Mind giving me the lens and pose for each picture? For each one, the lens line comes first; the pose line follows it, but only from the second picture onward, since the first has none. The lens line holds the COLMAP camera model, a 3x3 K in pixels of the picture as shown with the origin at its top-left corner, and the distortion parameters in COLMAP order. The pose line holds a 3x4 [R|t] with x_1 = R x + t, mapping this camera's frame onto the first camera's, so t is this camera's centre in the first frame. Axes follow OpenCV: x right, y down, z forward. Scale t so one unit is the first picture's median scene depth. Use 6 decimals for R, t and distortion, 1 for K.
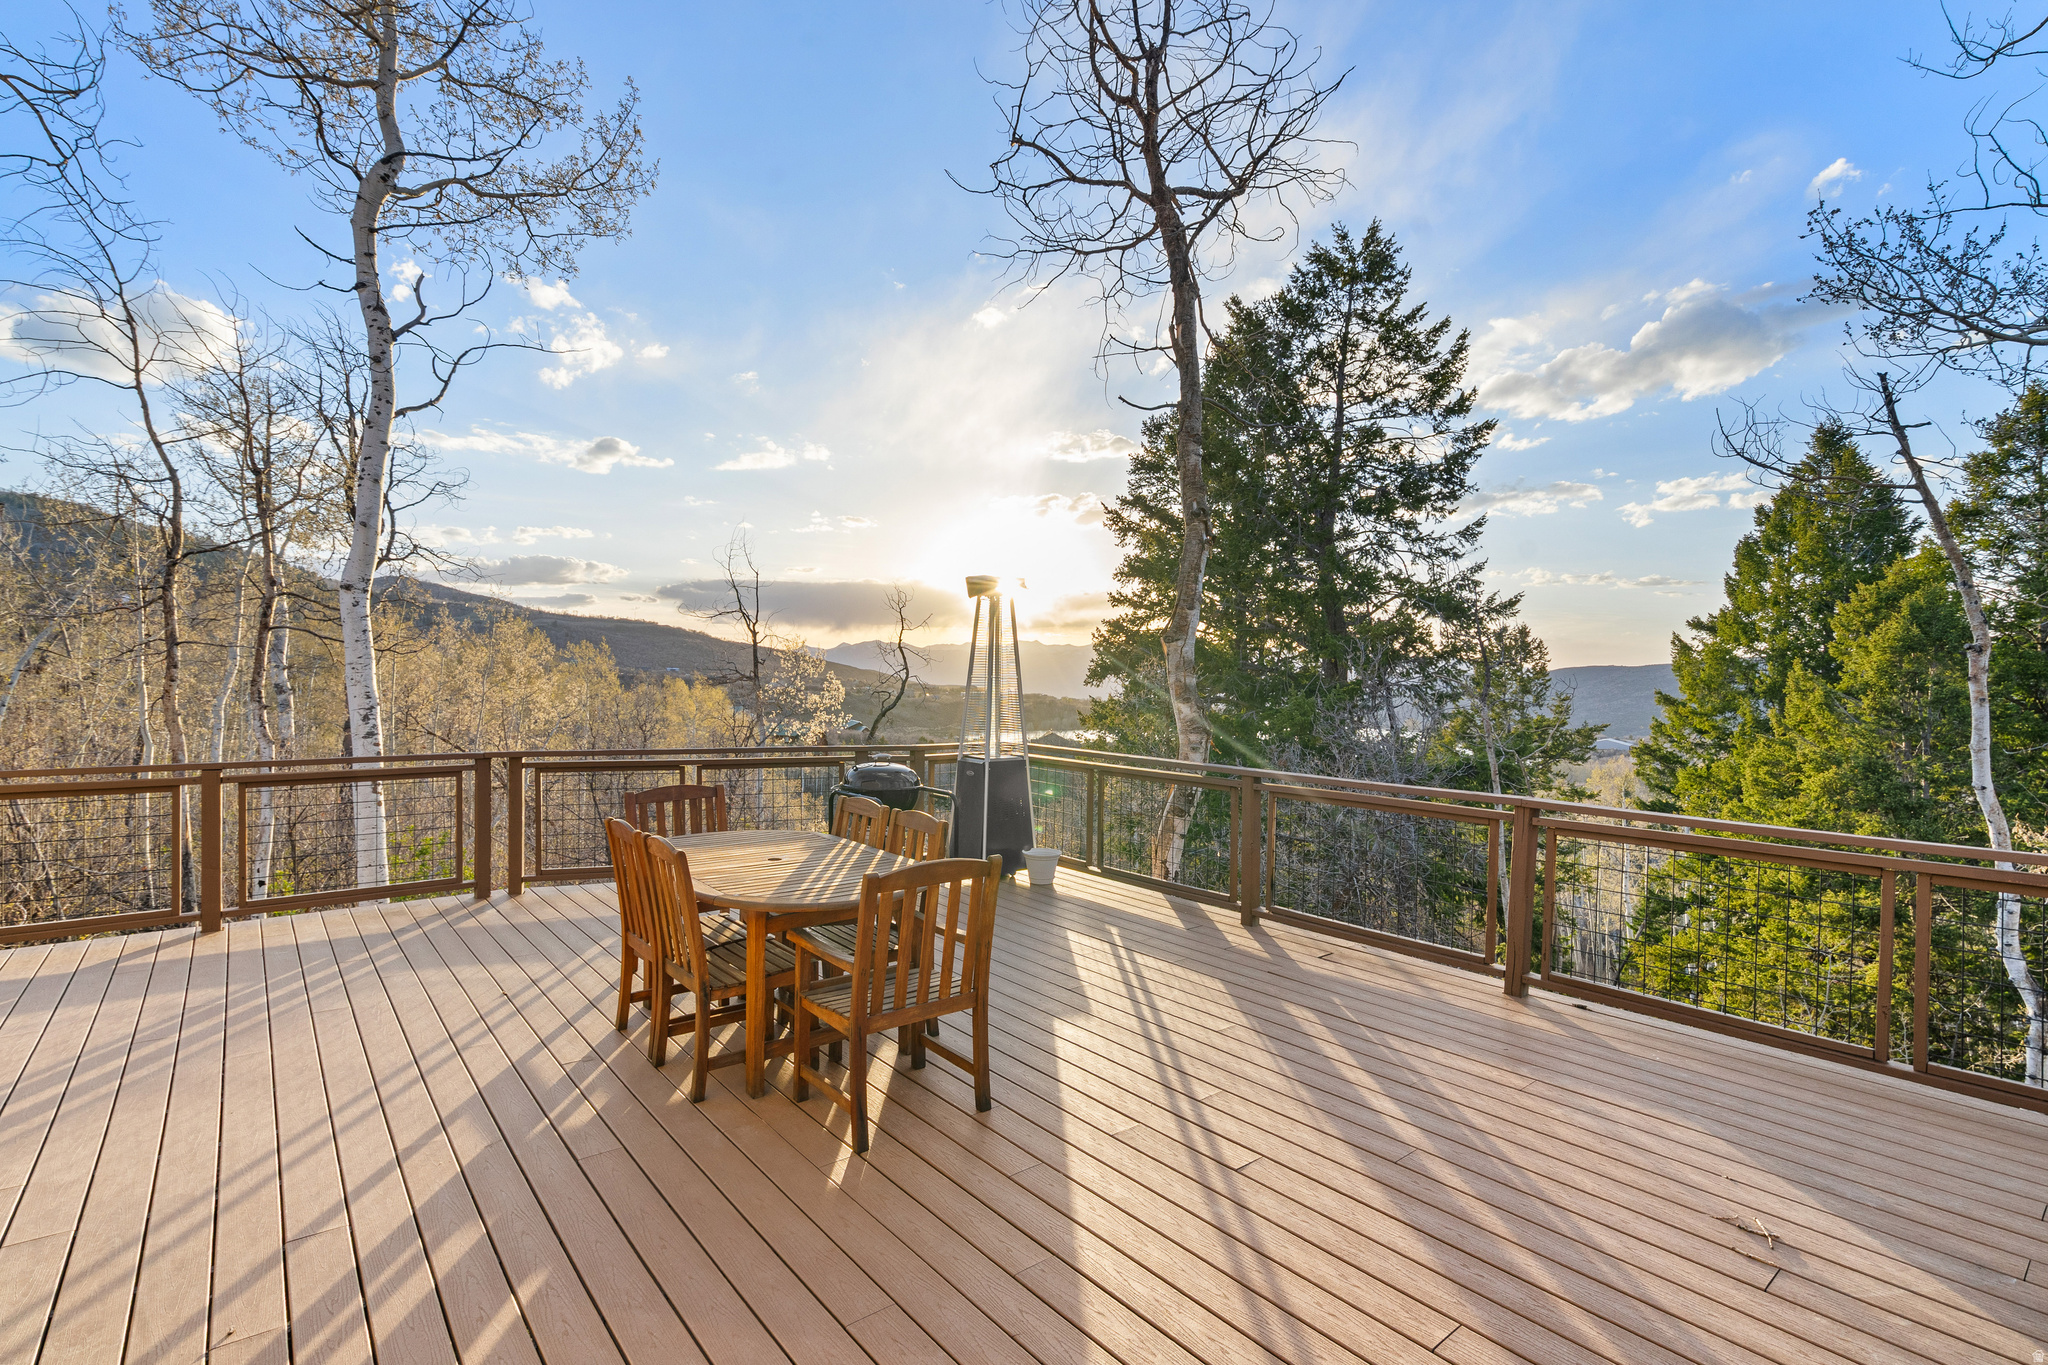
lens RADIAL K [[958.2, 0, 1022.8], [0, 958.2, 687.7], [0, 0, 1]] dist [-0.003126, 0.000091]
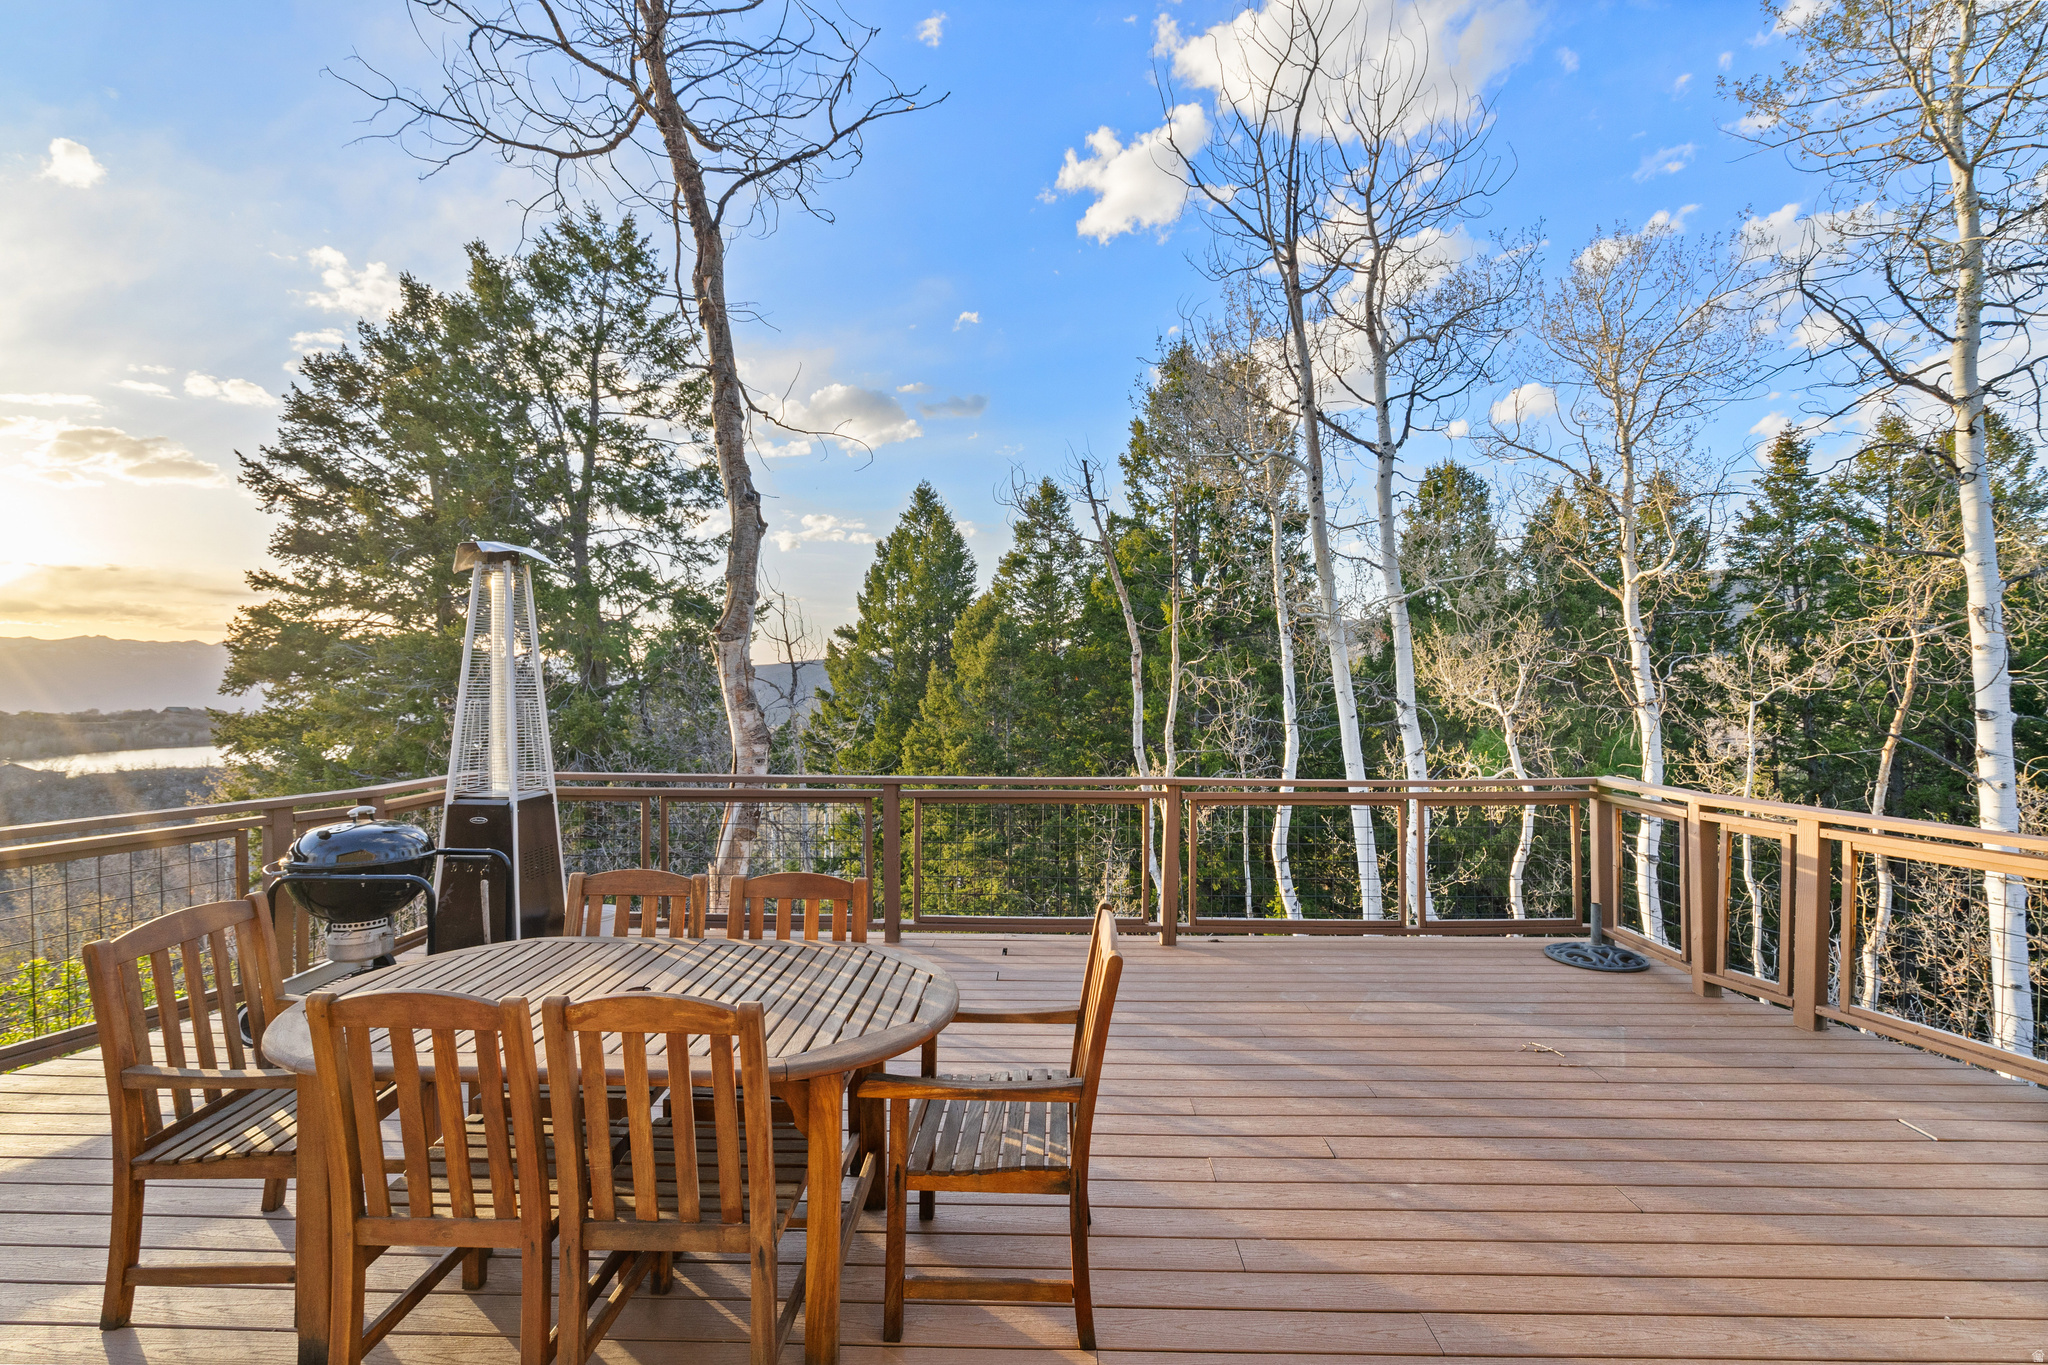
lens RADIAL K [[932.5, 0, 1020.0], [0, 932.5, 678.7], [0, 0, 1]] dist [-0.001533, -0.000122]
pose [[0.649691, -0.011674, 0.760108, -0.100739], [0.019144, 0.999816, -0.001008, -0.002349], [-0.759957, 0.015206, 0.649795, 0.079648]]
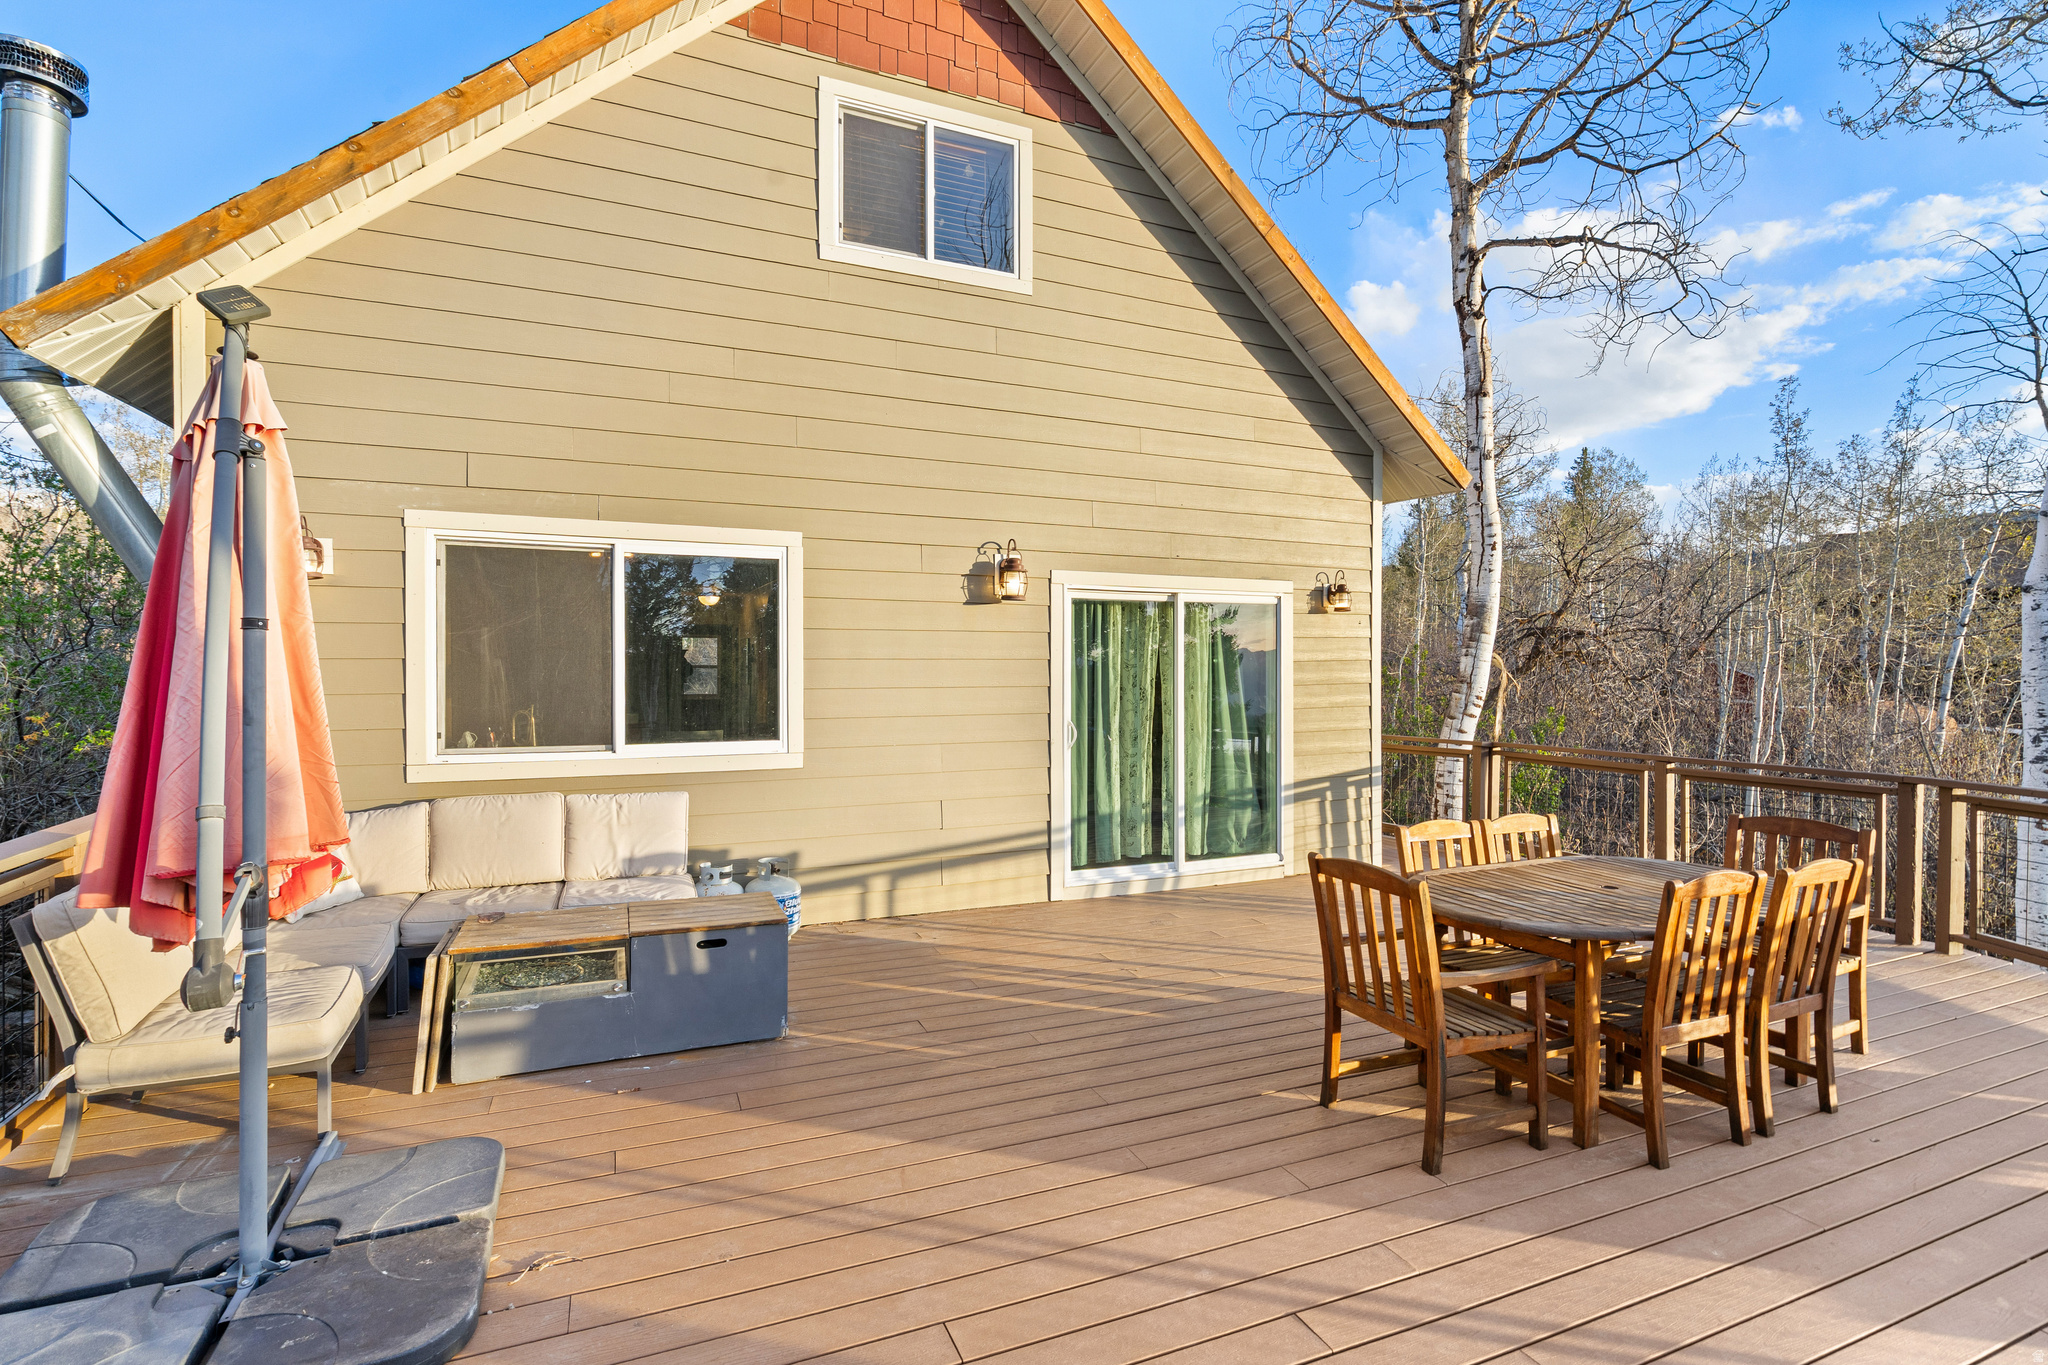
lens RADIAL K [[937.3, 0, 1023.0], [0, 937.3, 686.1], [0, 0, 1]] dist [-0.002201, 0.000936]
pose [[-0.280550, -0.005486, -0.959824, 0.137352], [-0.019009, 0.999819, -0.000158, 0.000196], [0.959651, 0.018201, -0.280604, 0.133034]]
